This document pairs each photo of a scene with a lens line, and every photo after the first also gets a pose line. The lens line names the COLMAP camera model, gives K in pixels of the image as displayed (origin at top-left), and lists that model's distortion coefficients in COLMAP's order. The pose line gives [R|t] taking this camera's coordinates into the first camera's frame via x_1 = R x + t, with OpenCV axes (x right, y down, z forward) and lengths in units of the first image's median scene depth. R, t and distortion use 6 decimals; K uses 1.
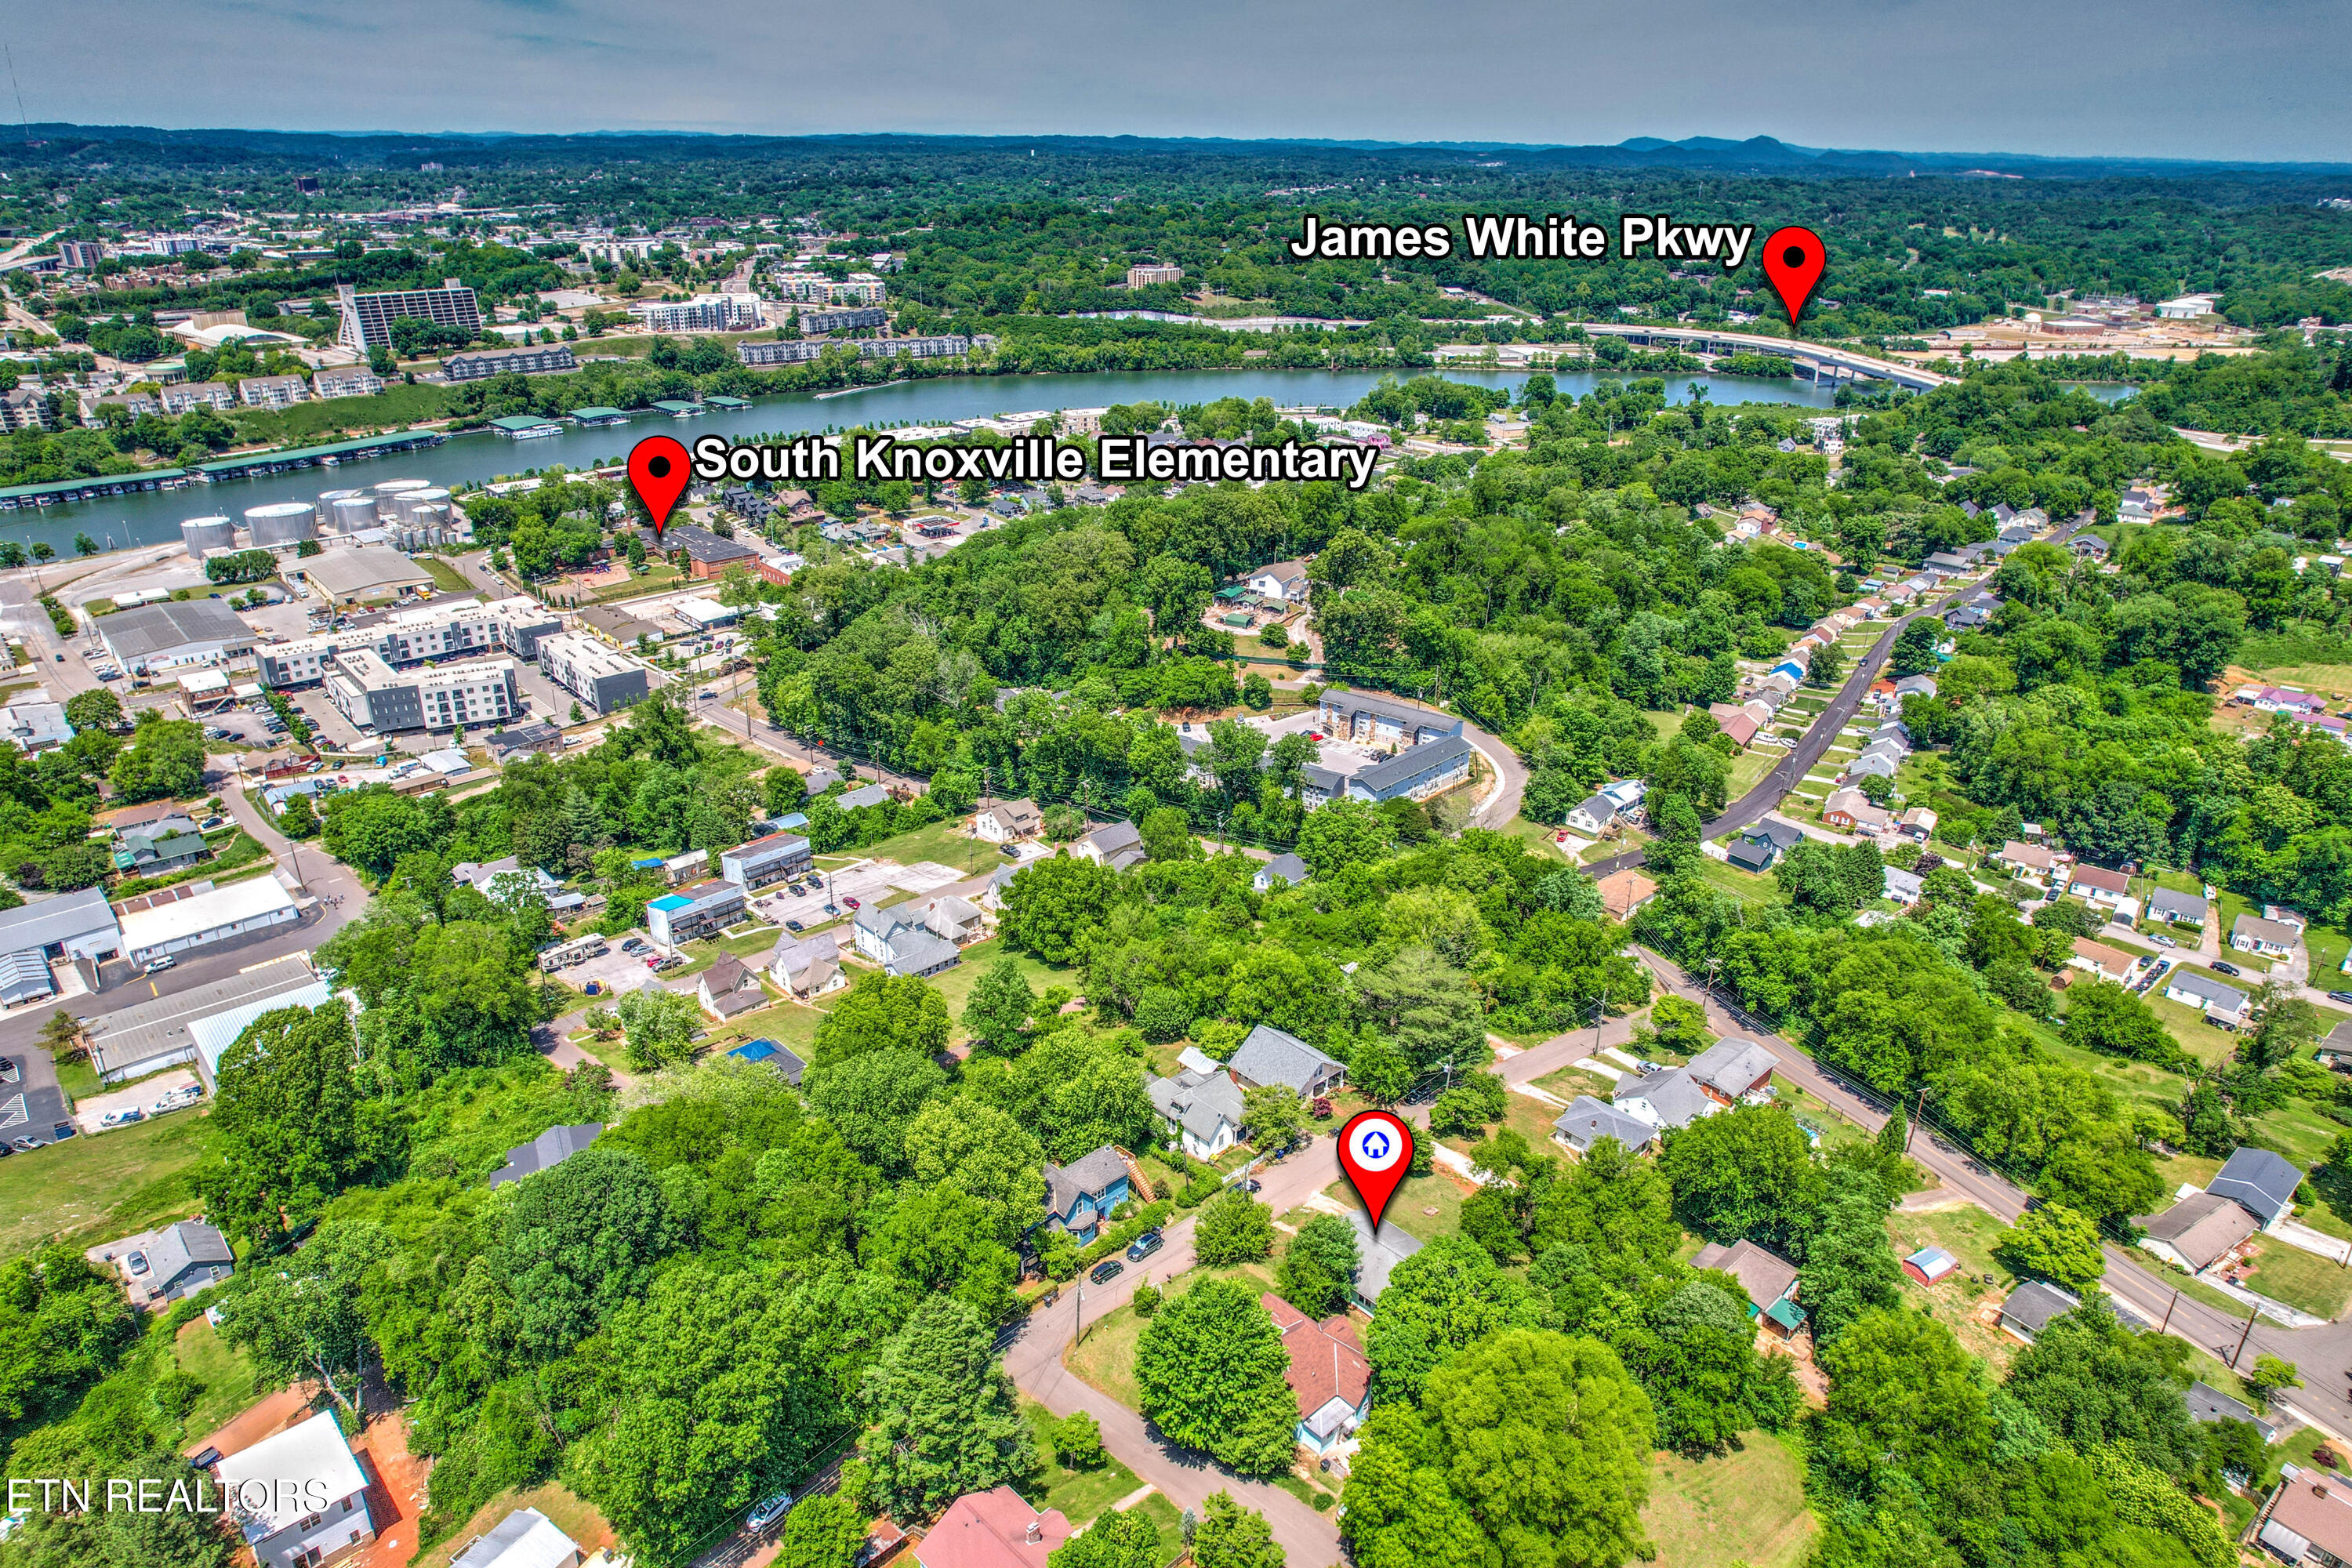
lens RADIAL K [[1494.6, 0, 1186.0], [0, 1494.6, 728.8], [0, 0, 1]] dist [-0.097275, 0.082225]
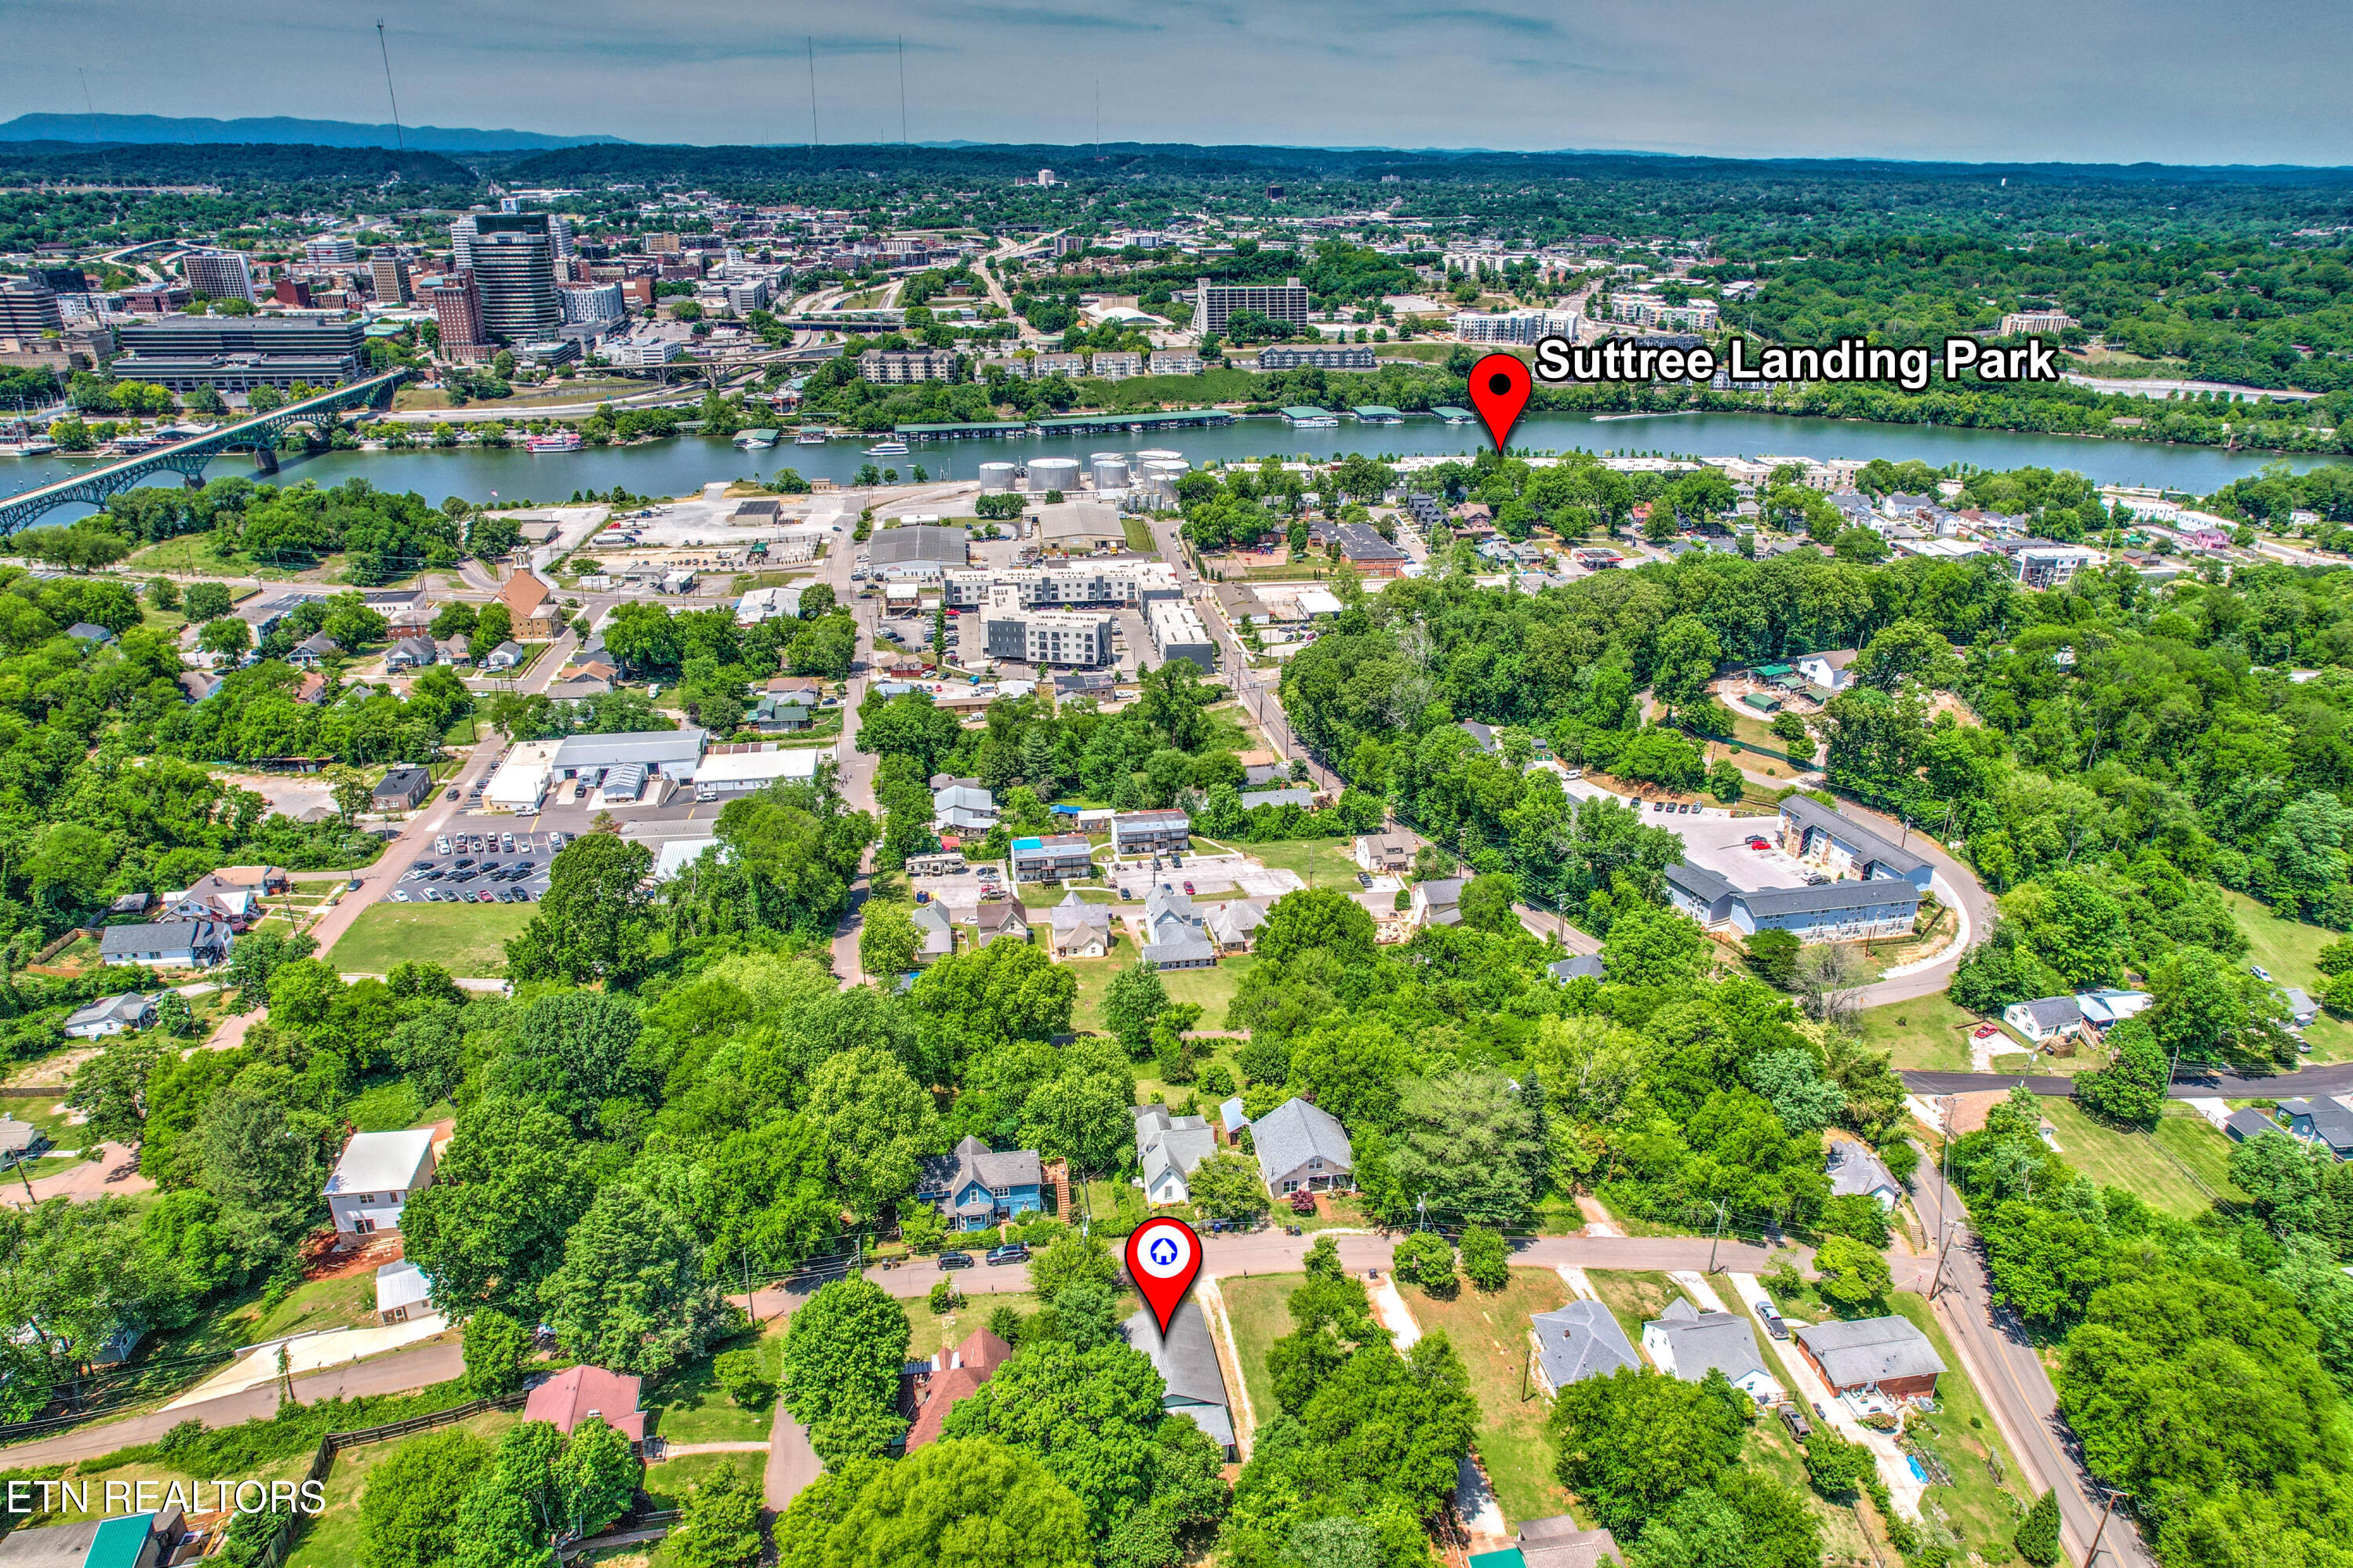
lens RADIAL K [[1495.2, 0, 1186.5], [0, 1495.2, 728.8], [0, 0, 1]] dist [-0.097275, 0.082225]
pose [[0.832328, 0.196487, -0.518288, 0.102476], [-0.203096, 0.978140, 0.044664, -0.013193], [0.515734, 0.068087, 0.854039, 0.036816]]
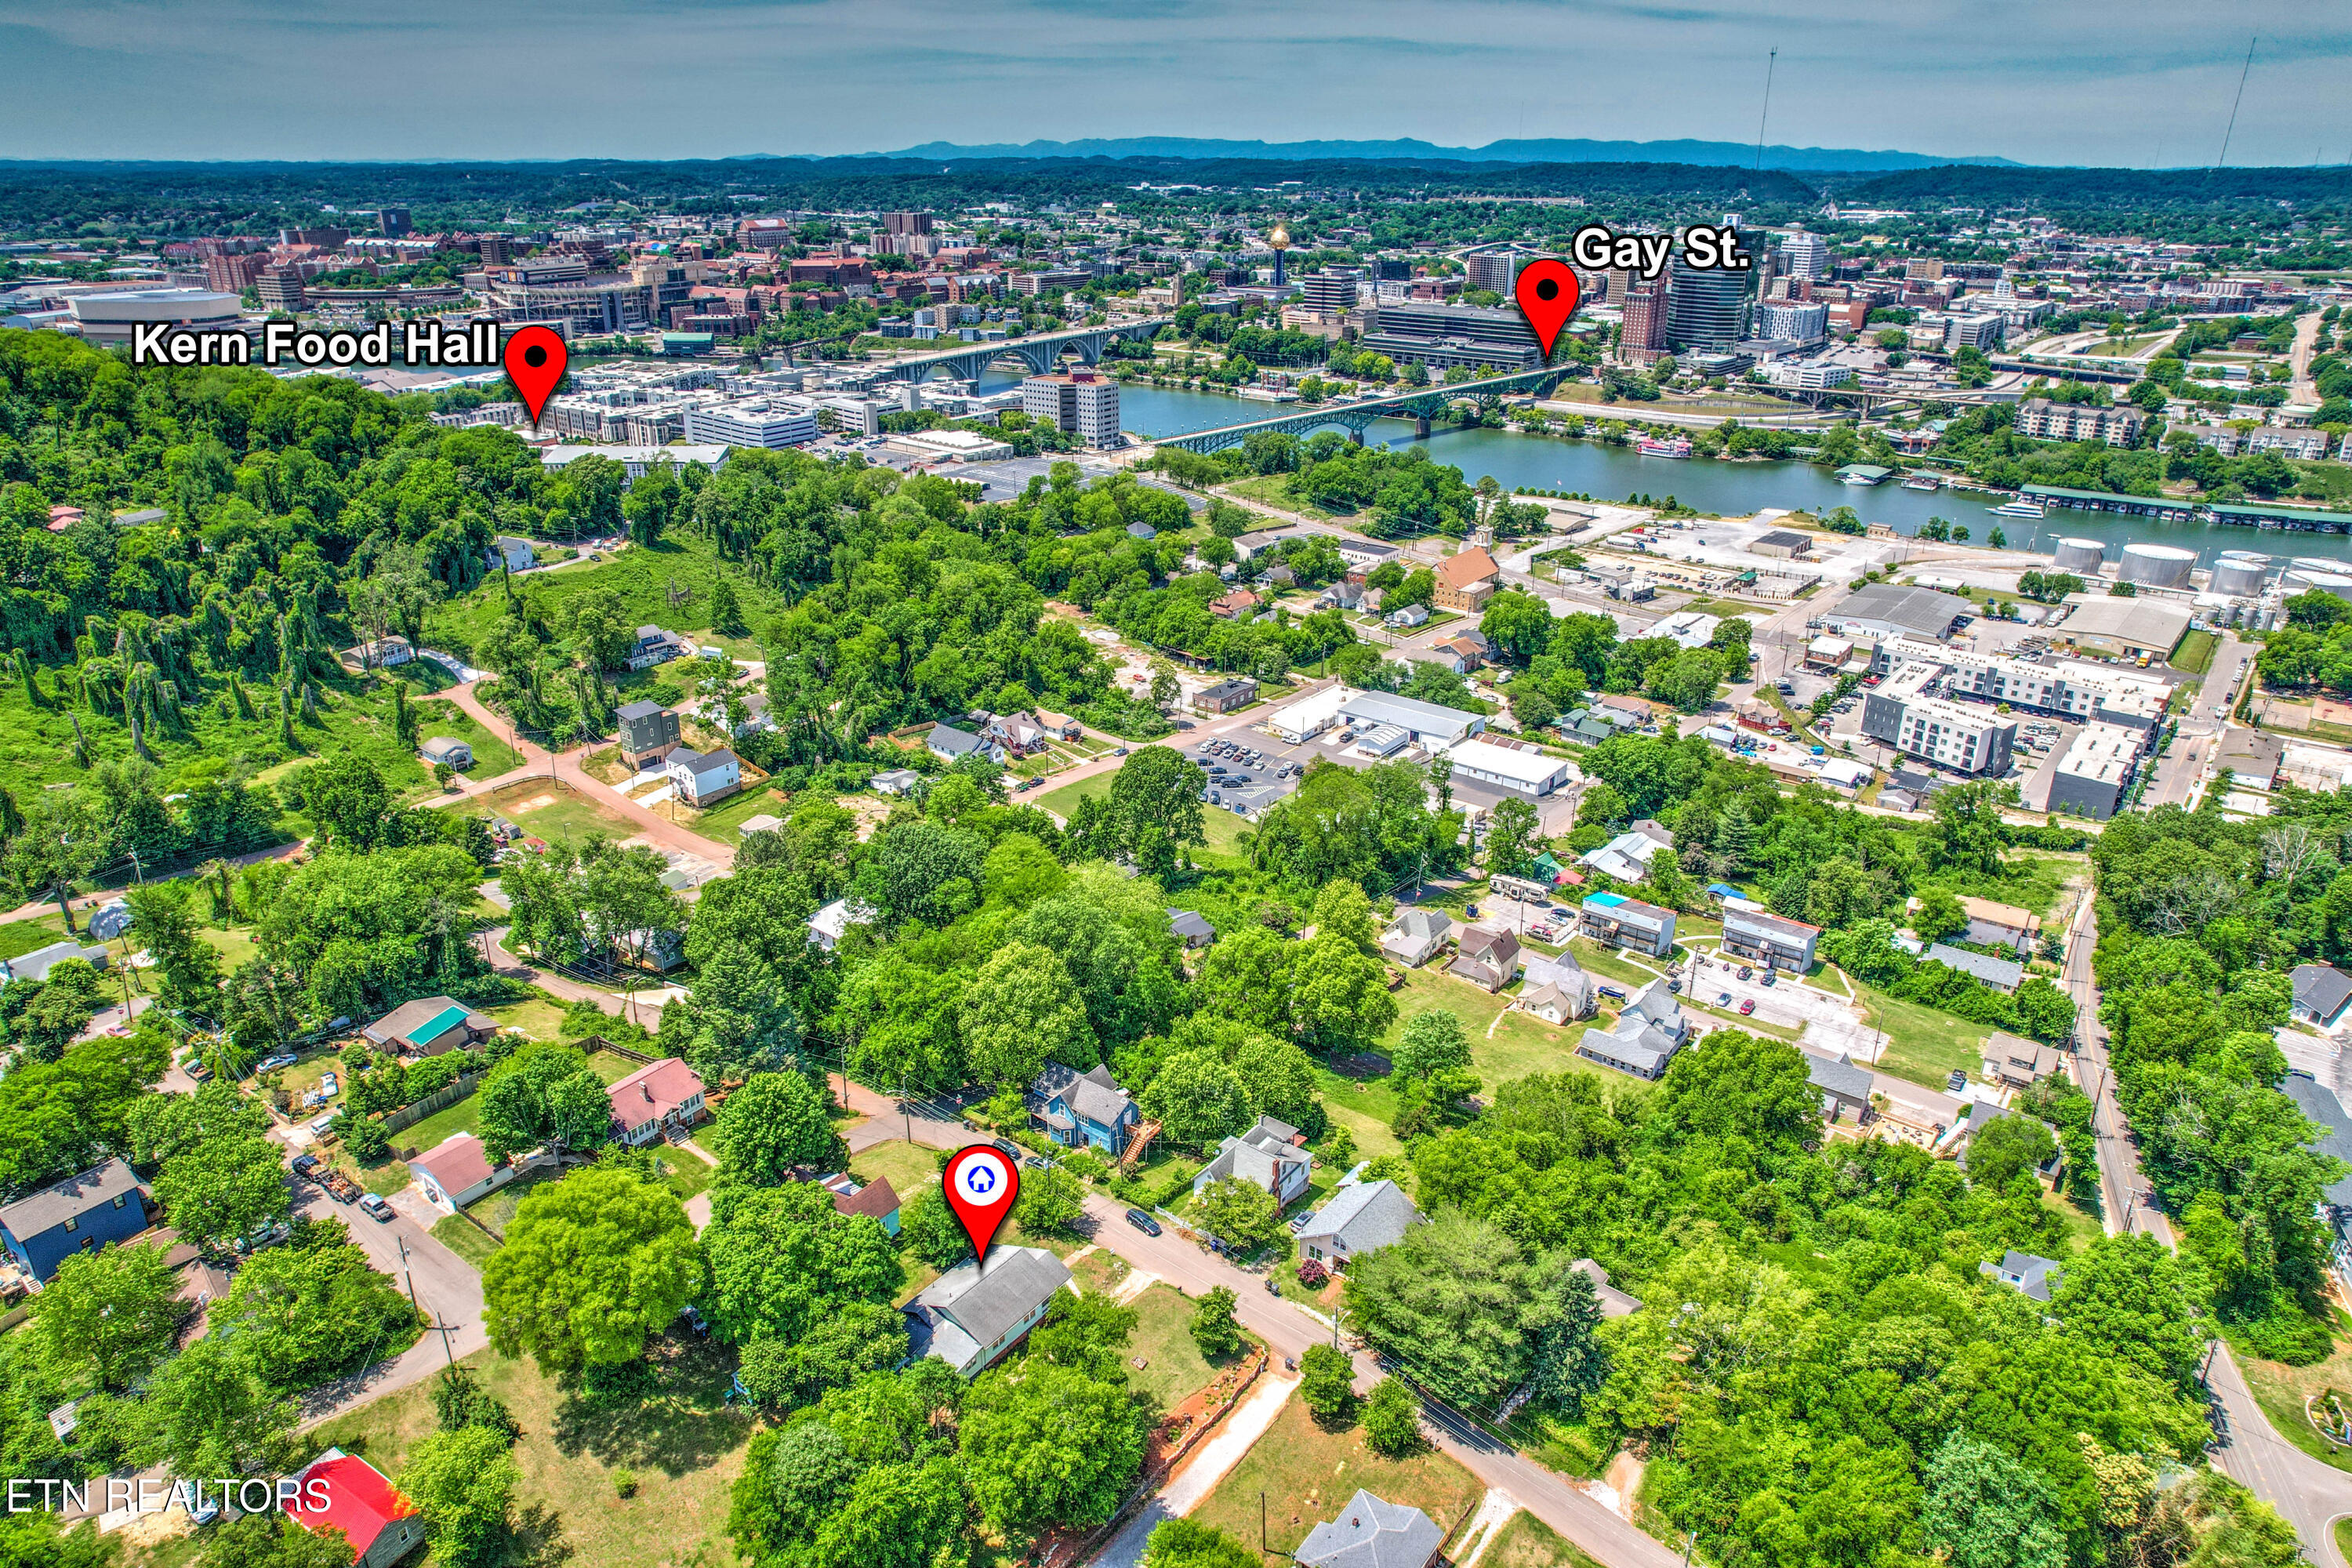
lens RADIAL K [[1494.6, 0, 1186.0], [0, 1494.6, 728.8], [0, 0, 1]] dist [-0.097275, 0.082225]
pose [[0.155558, 0.339233, -0.927751, 0.176875], [-0.362577, 0.893240, 0.265820, -0.053099], [0.918879, 0.295031, 0.261949, 0.141116]]
